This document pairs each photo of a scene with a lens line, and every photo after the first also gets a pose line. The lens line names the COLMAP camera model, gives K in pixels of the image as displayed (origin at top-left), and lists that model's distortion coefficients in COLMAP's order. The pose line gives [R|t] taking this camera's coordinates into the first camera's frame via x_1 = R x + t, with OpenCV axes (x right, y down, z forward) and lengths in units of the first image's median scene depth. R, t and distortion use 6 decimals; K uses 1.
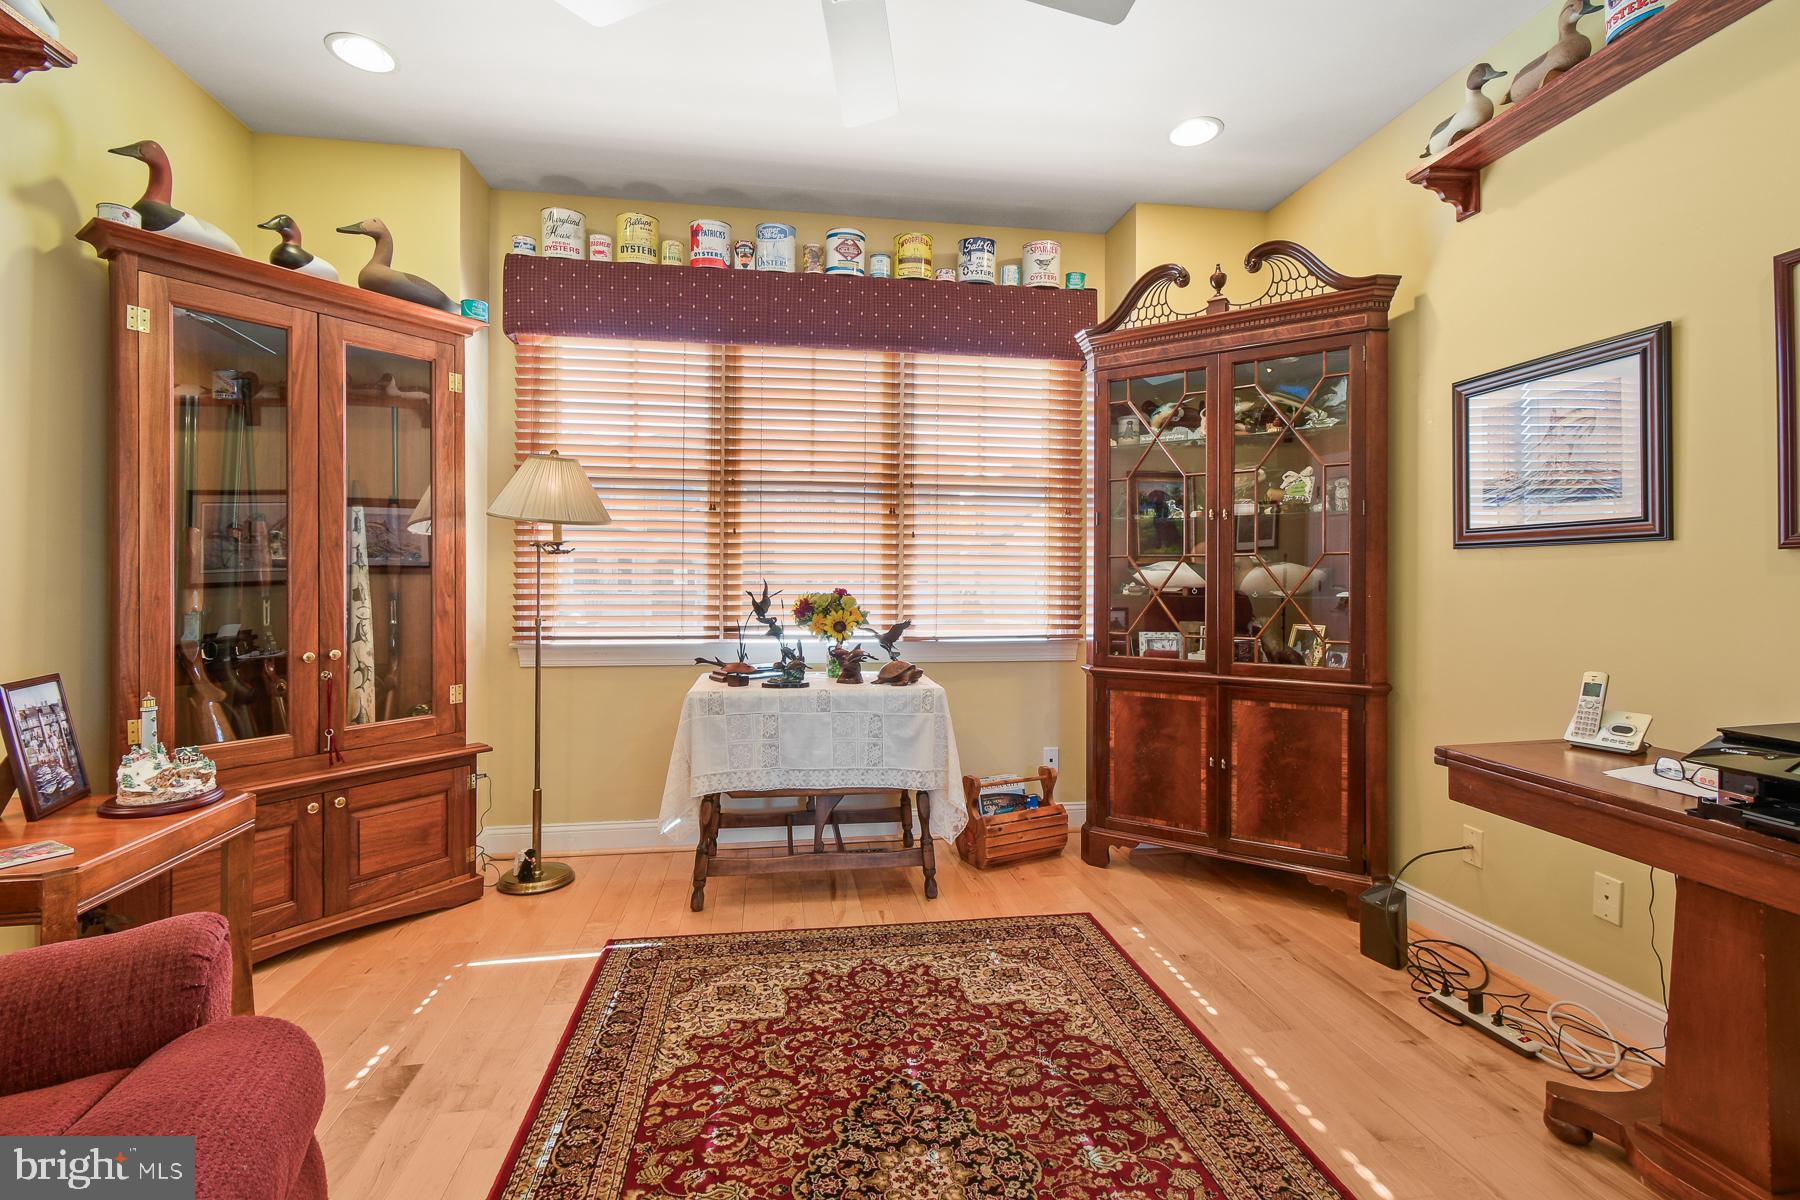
lens RADIAL K [[816.4, 0, 902.2], [0, 816.4, 568.6], [0, 0, 1]] dist [-0.000246, -0.000089]
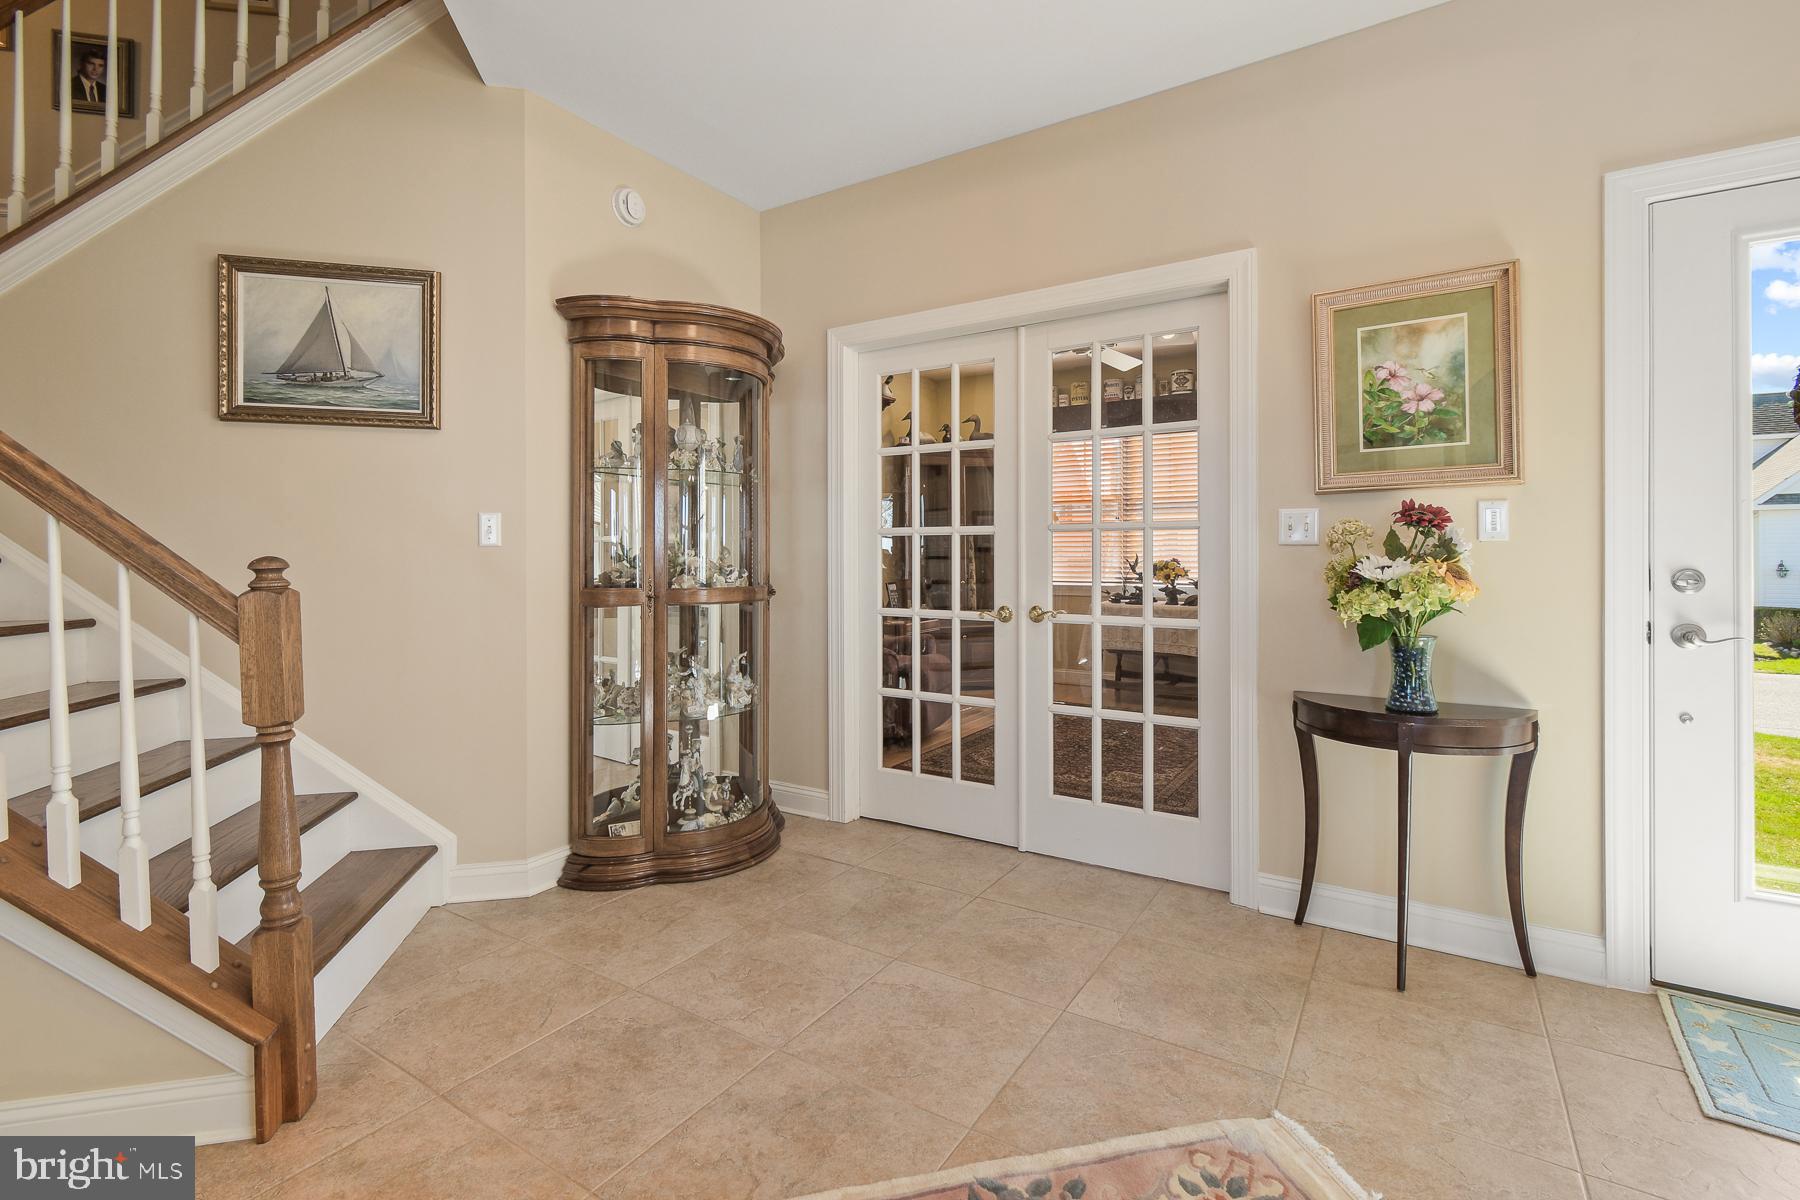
lens RADIAL K [[810.9, 0, 897.9], [0, 810.9, 573.2], [0, 0, 1]] dist [0.004548, -0.000610]
pose [[0.749288, 0.008990, -0.662183, 0.848943], [0.013465, 0.999494, 0.028806, -0.005348], [0.662107, -0.030501, 0.748788, -1.062651]]
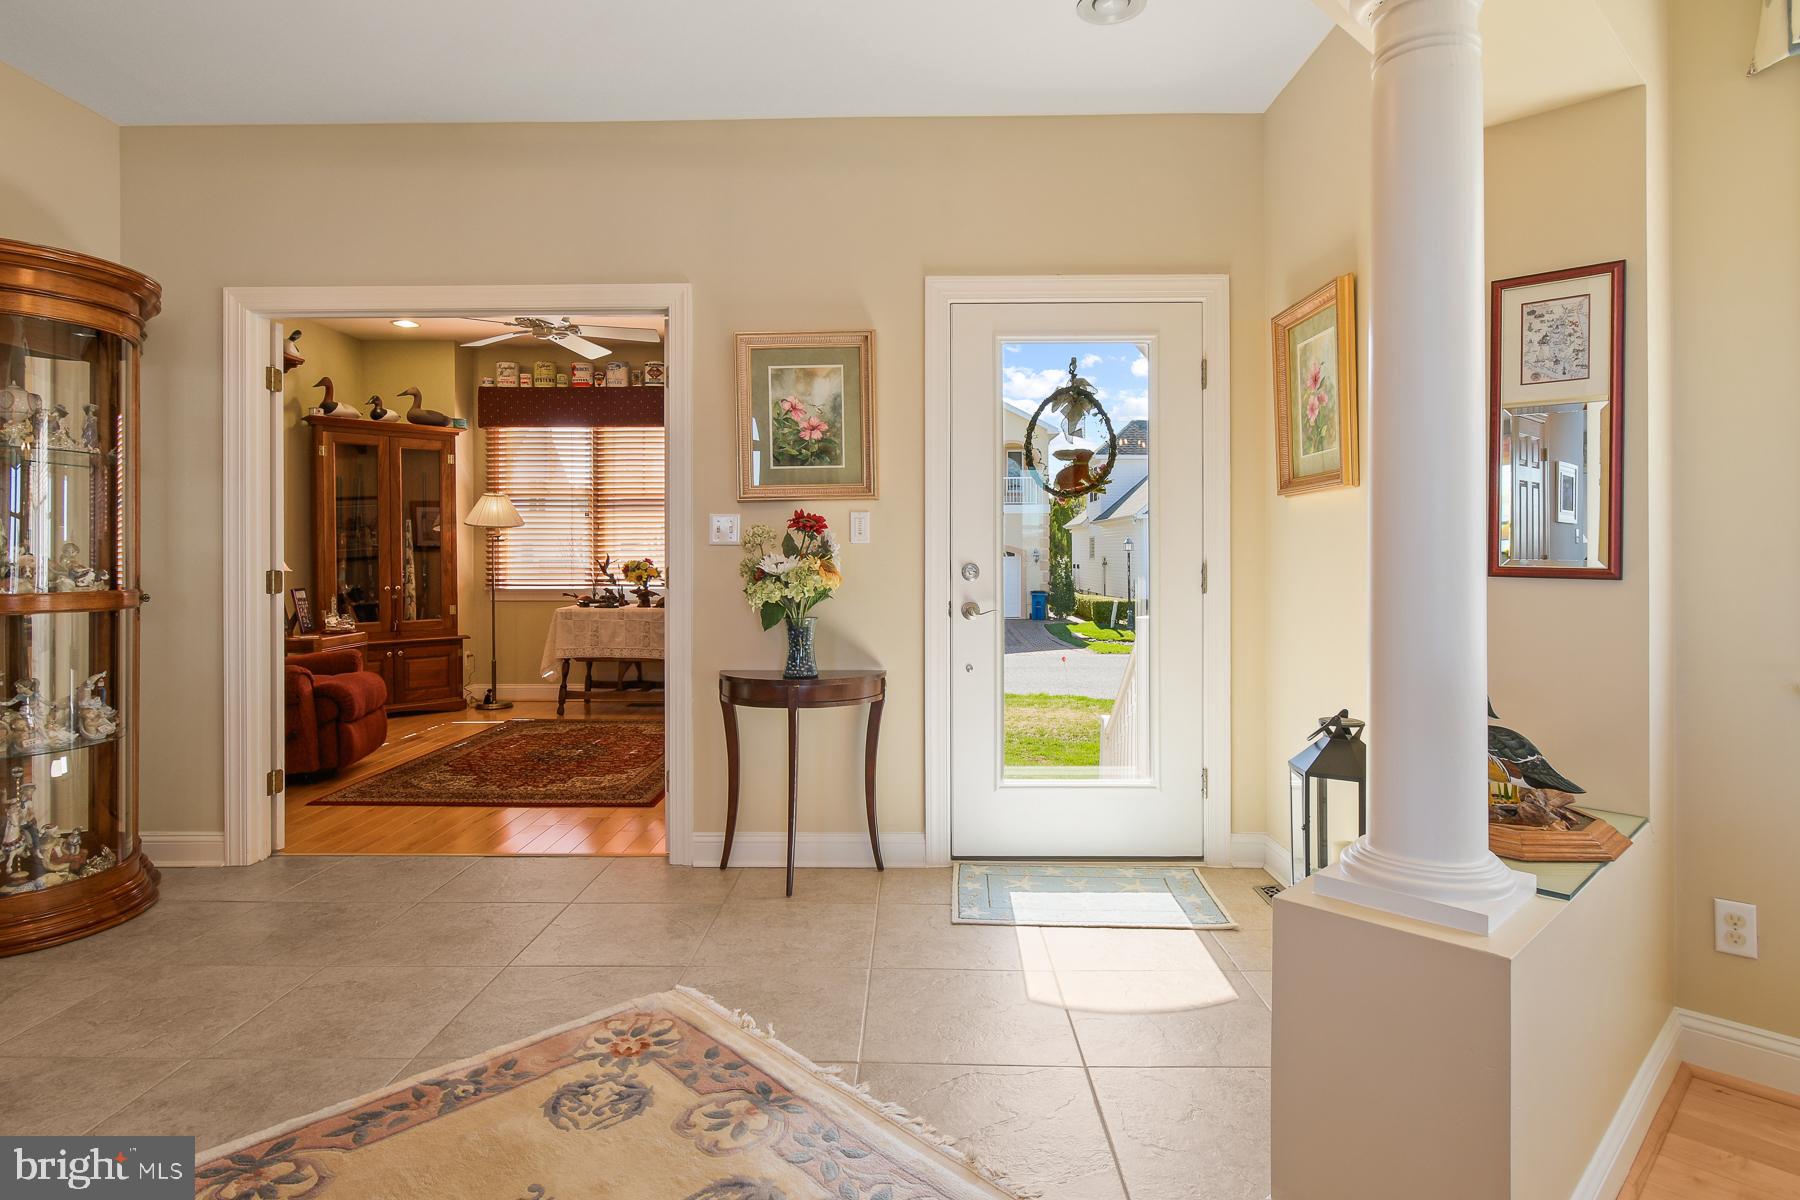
lens RADIAL K [[978.5, 0, 898.1], [0, 978.5, 551.1], [0, 0, 1]] dist [0.005982, -0.007813]
pose [[0.985817, -0.006184, -0.167713, 1.014199], [0.007453, 0.999948, 0.006937, -0.004109], [0.167661, -0.008089, 0.985812, -1.297217]]
